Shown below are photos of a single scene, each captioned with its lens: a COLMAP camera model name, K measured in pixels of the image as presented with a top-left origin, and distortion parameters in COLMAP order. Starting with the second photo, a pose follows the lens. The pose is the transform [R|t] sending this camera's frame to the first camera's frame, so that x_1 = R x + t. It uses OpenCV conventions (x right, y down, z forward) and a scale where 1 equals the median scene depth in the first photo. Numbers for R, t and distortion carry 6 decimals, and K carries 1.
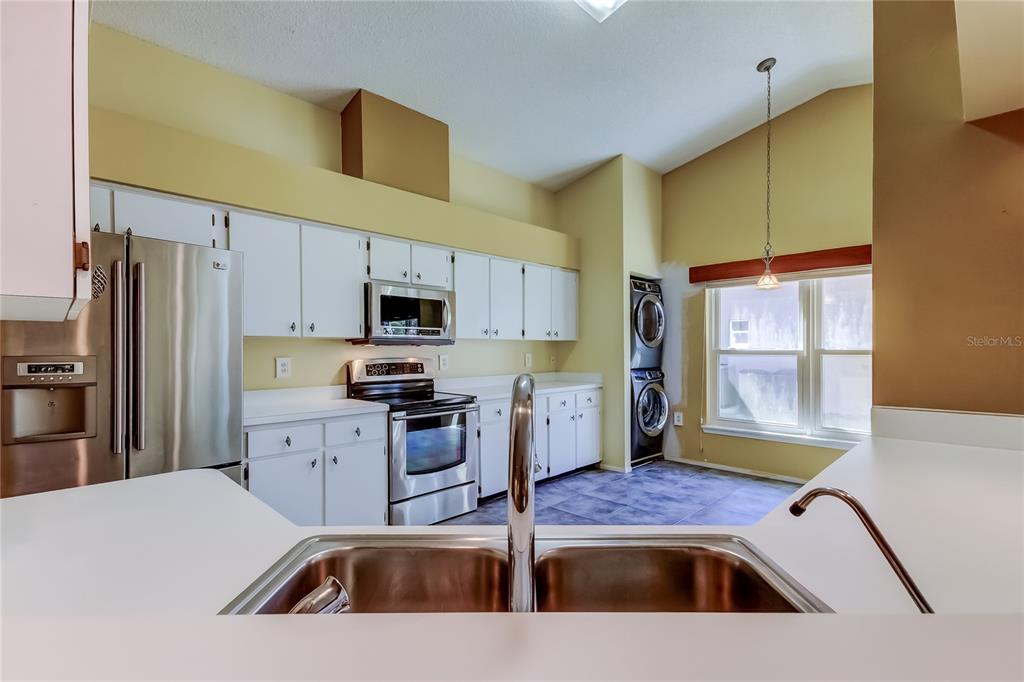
lens RADIAL K [[475.9, 0, 516.1], [0, 475.9, 348.6], [0, 0, 1]] dist [0.018889, -0.004686]
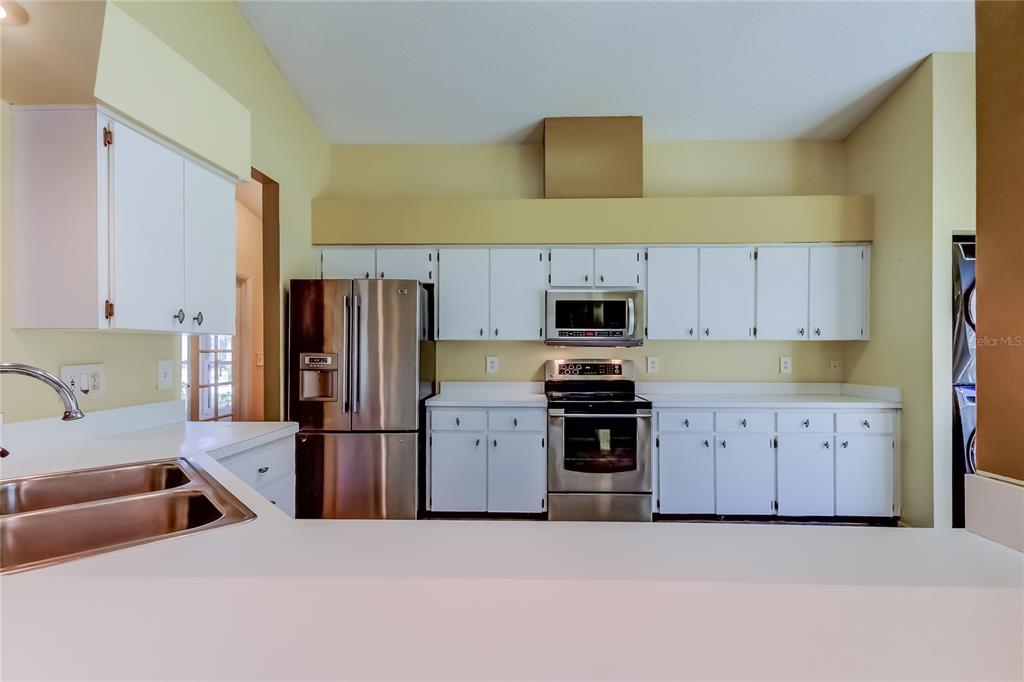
lens RADIAL K [[475.9, 0, 513.8], [0, 475.9, 348.6], [0, 0, 1]] dist [0.018889, -0.004686]
pose [[0.686106, 0.005582, -0.727480, 0.378123], [-0.004509, 0.999984, 0.003421, -0.005359], [0.727487, 0.000933, 0.686120, 0.155248]]
